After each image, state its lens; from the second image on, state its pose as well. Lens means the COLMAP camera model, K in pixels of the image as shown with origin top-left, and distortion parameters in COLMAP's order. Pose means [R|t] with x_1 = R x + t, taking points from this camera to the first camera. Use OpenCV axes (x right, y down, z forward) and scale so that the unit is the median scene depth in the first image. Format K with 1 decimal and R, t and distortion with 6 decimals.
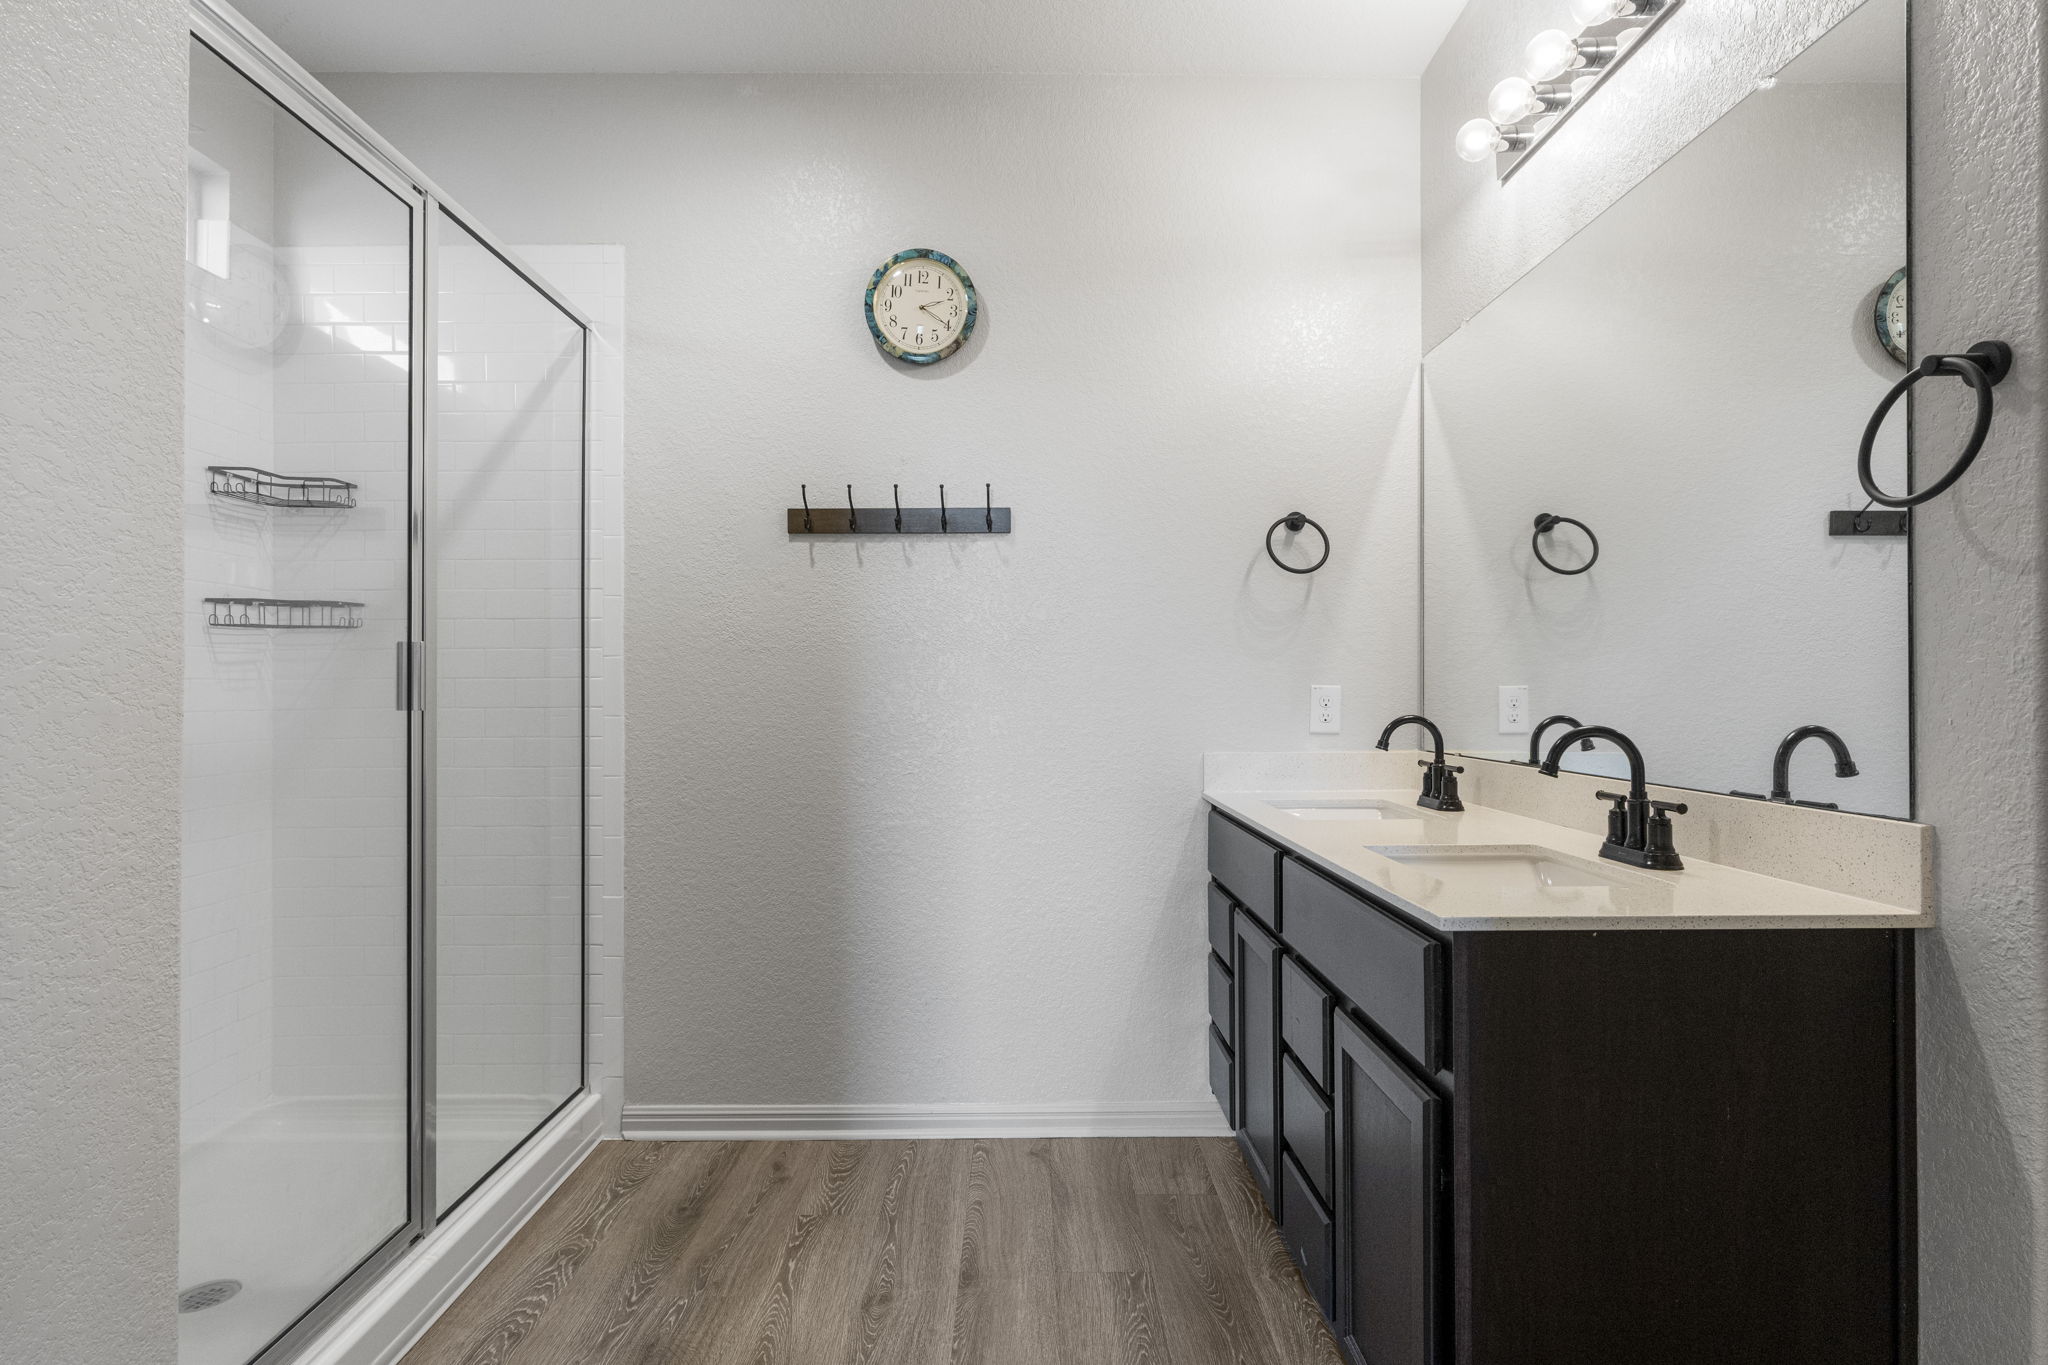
lens RADIAL K [[1034.0, 0, 1027.3], [0, 1034.0, 680.0], [0, 0, 1]] dist [-0.003516, 0.000508]
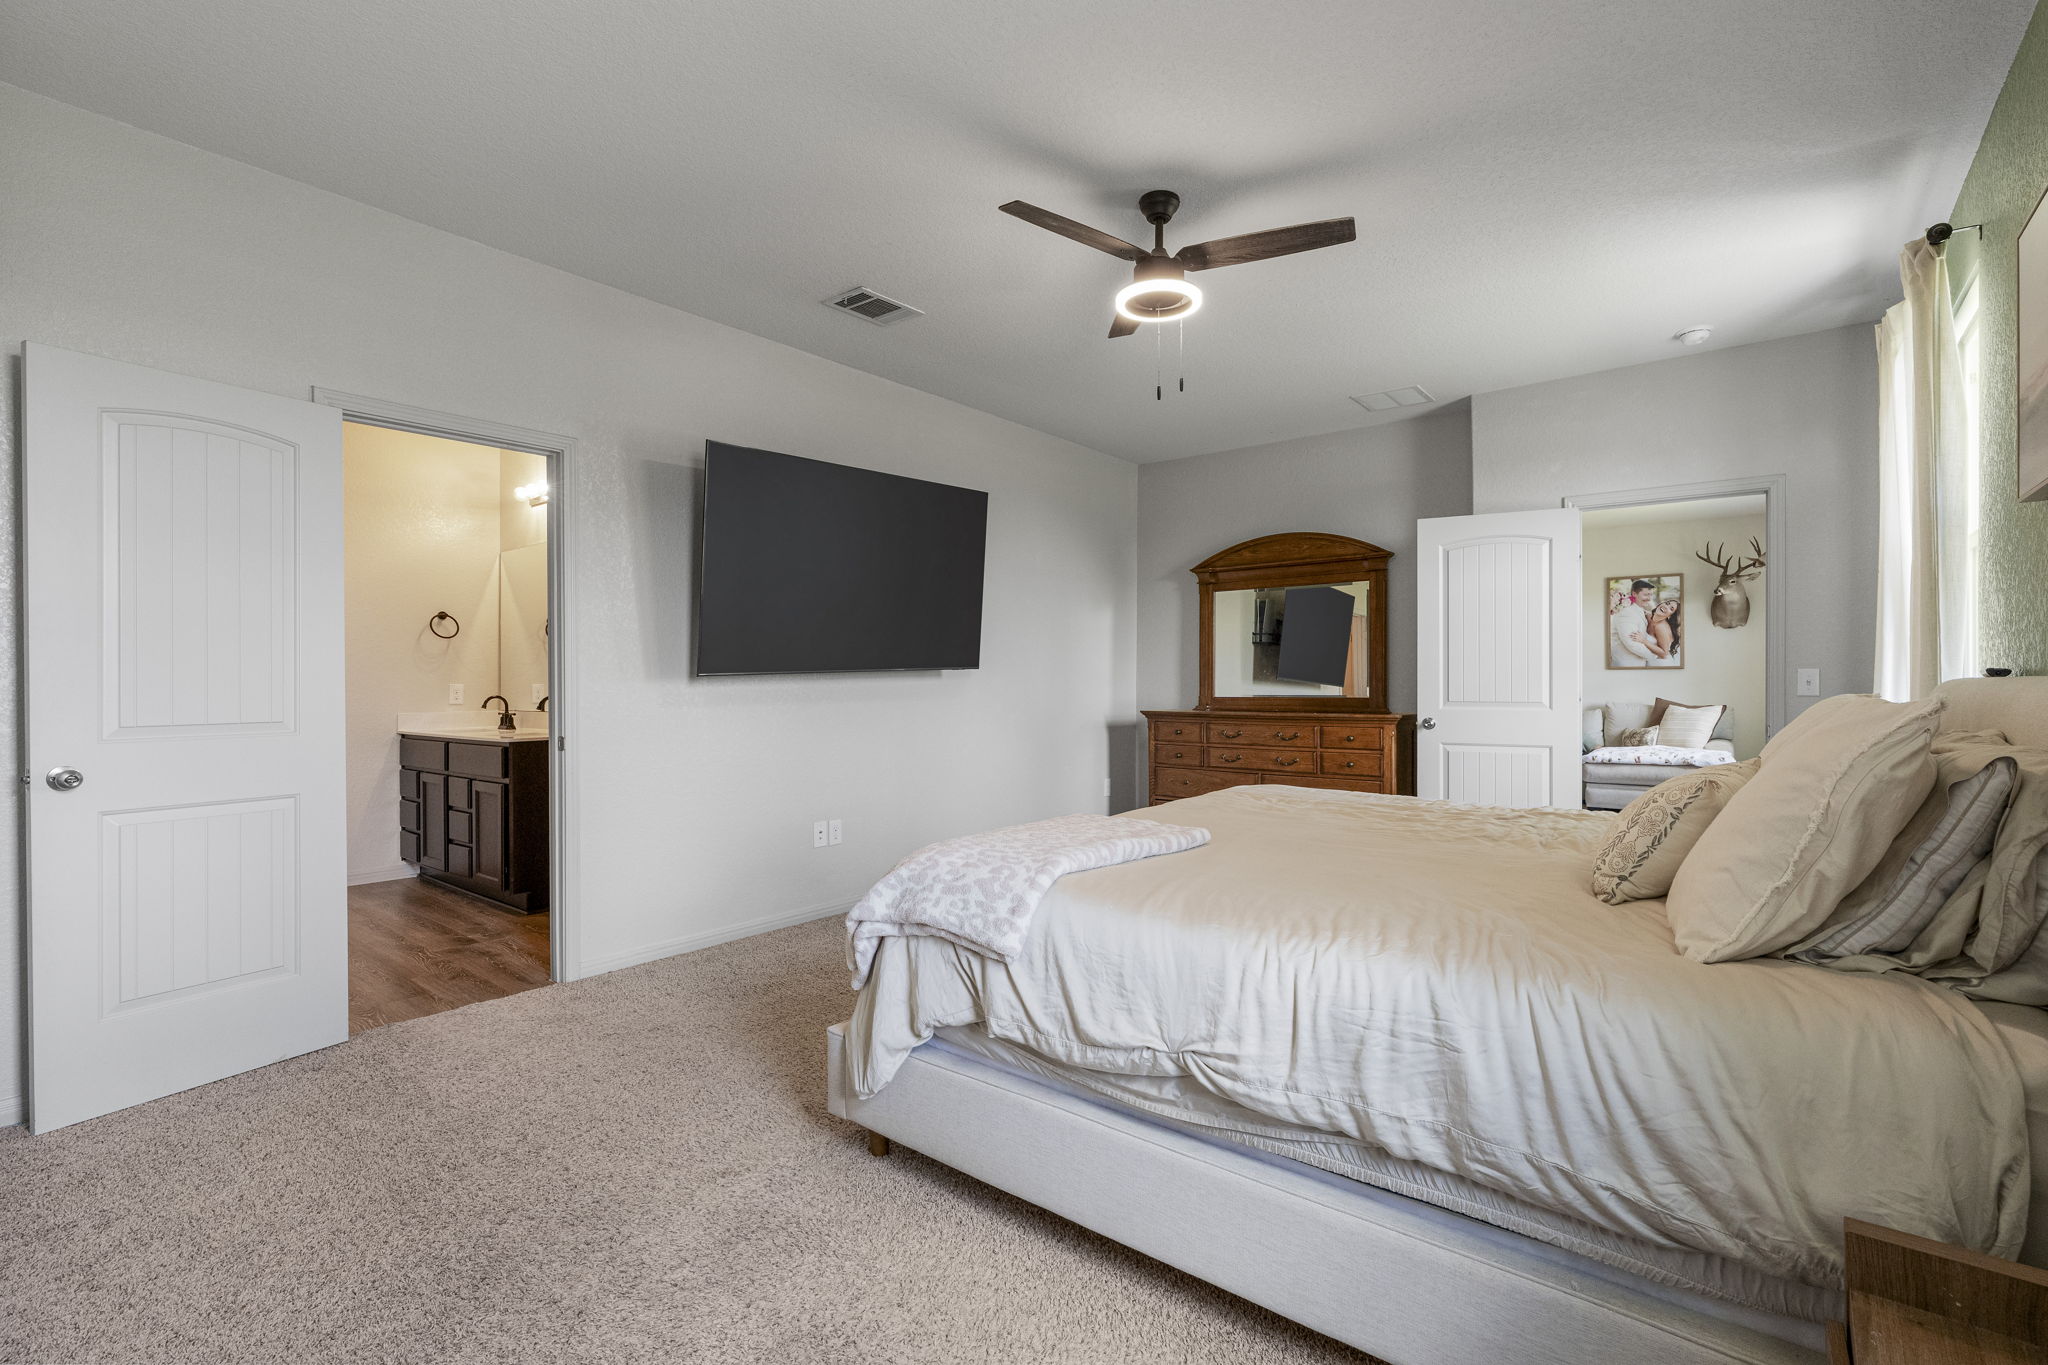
lens RADIAL K [[921.6, 0, 1027.3], [0, 921.6, 688.3], [0, 0, 1]] dist [-0.001462, -0.000050]
pose [[0.632930, -0.003804, 0.774199, -0.605485], [-0.004721, 0.999950, 0.008773, -0.012107], [-0.774194, -0.009207, 0.632881, -1.581321]]
